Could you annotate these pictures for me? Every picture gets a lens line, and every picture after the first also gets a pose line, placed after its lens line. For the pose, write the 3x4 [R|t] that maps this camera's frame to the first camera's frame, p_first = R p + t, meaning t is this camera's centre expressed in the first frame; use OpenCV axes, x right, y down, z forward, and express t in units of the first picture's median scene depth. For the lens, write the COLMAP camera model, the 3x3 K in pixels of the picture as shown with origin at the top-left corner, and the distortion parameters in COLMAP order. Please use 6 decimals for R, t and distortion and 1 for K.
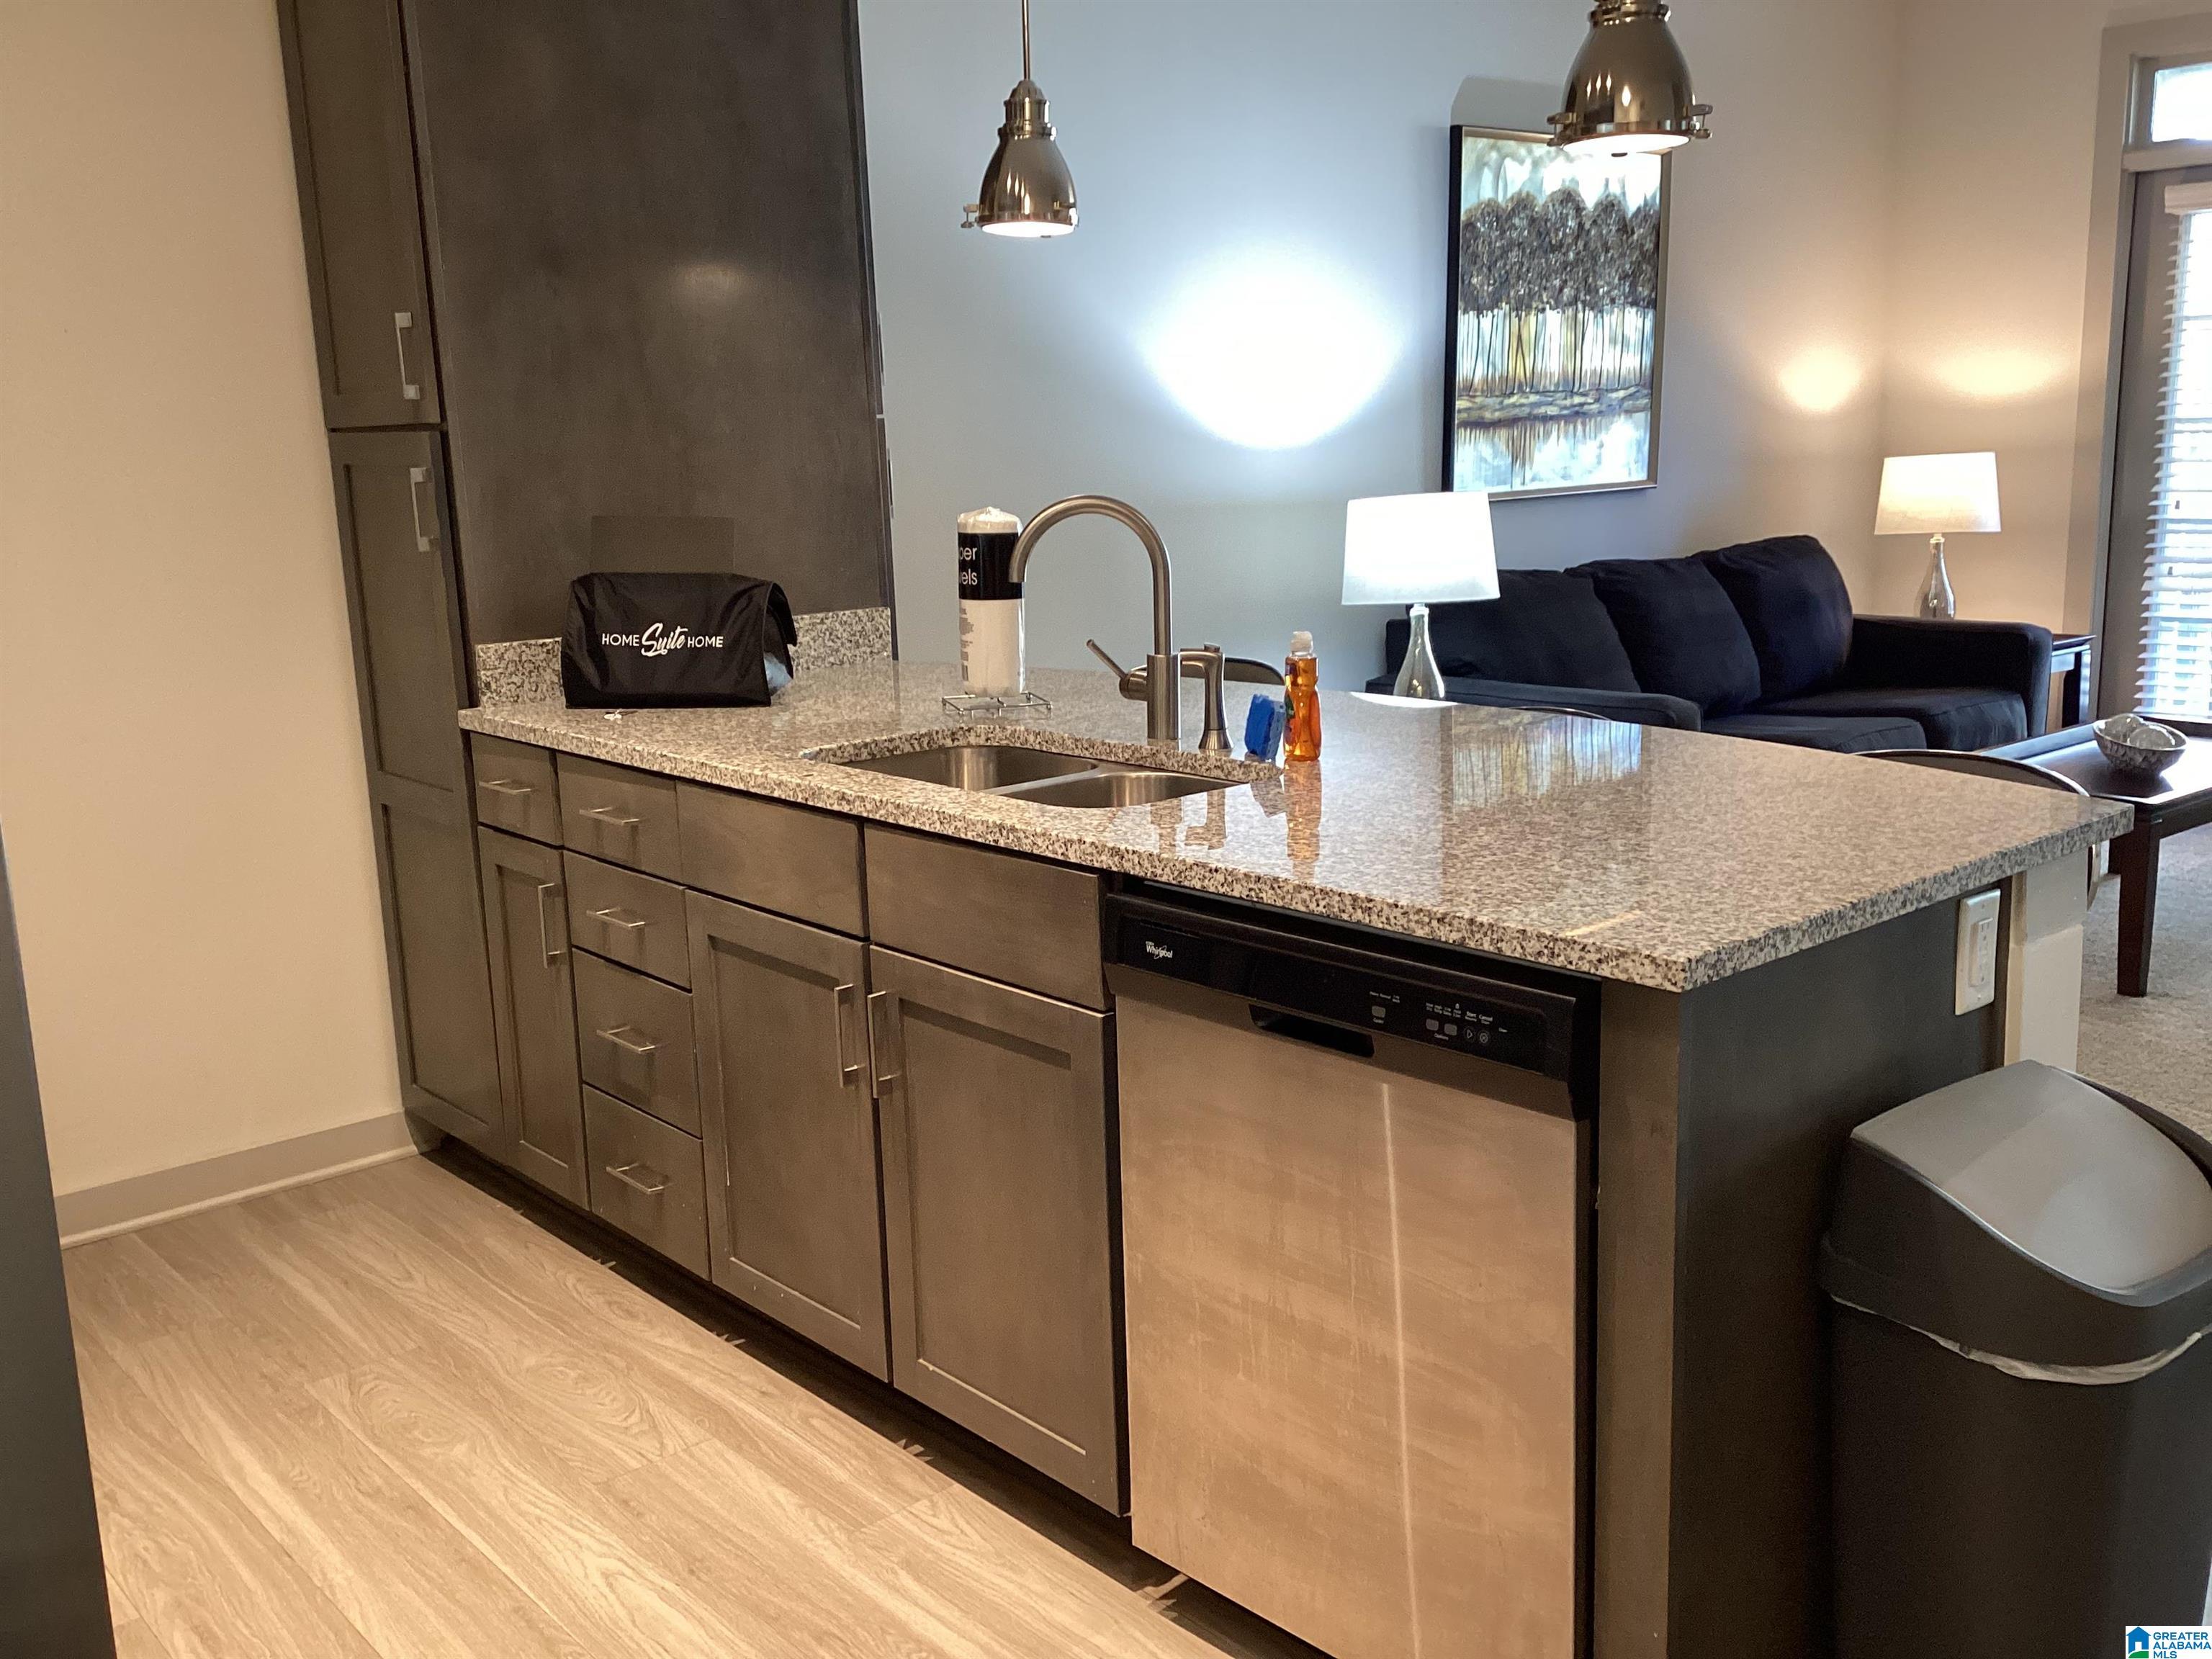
lens RADIAL K [[2018.0, 0, 1222.1], [0, 2018.0, 785.2], [0, 0, 1]] dist [0.017711, 0.000000]
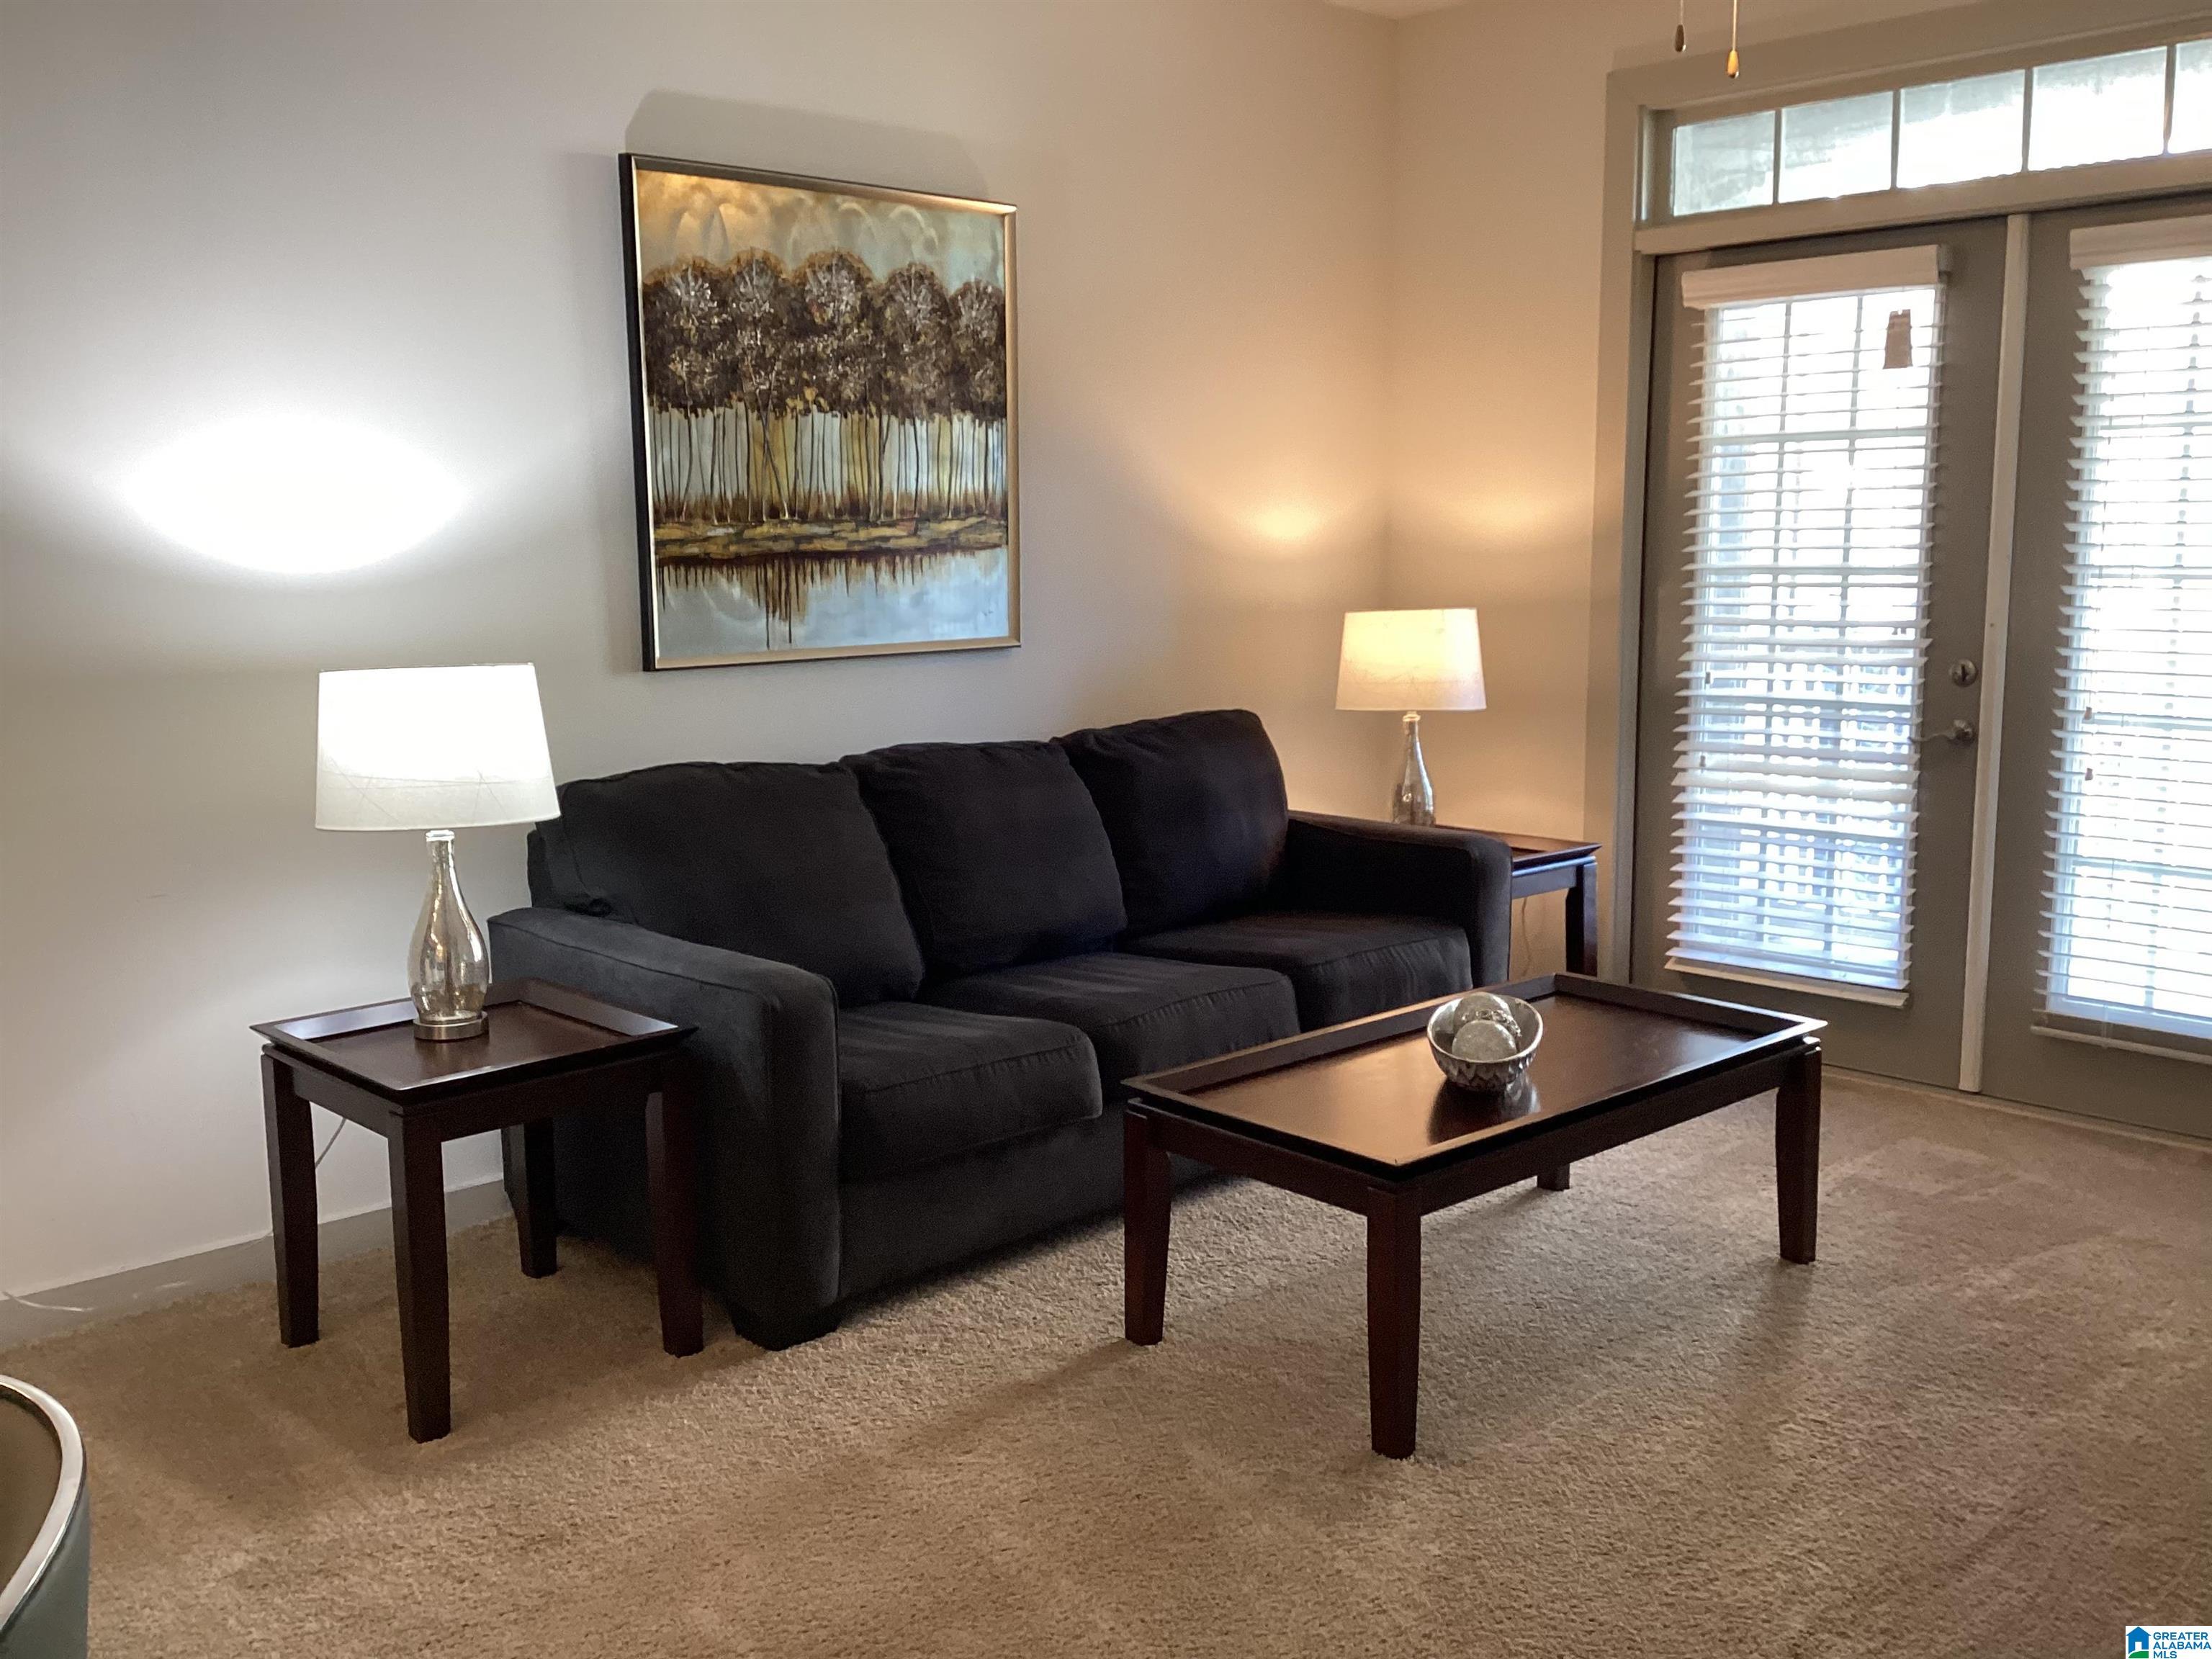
lens RADIAL K [[2018.0, 0, 1104.7], [0, 2018.0, 833.3], [0, 0, 1]] dist [0.017711, 0.000000]
pose [[0.999823, 0.013574, 0.013017, 0.240251], [-0.013097, 0.999264, -0.036066, -0.049854], [-0.013497, 0.035889, 0.999265, 0.238088]]
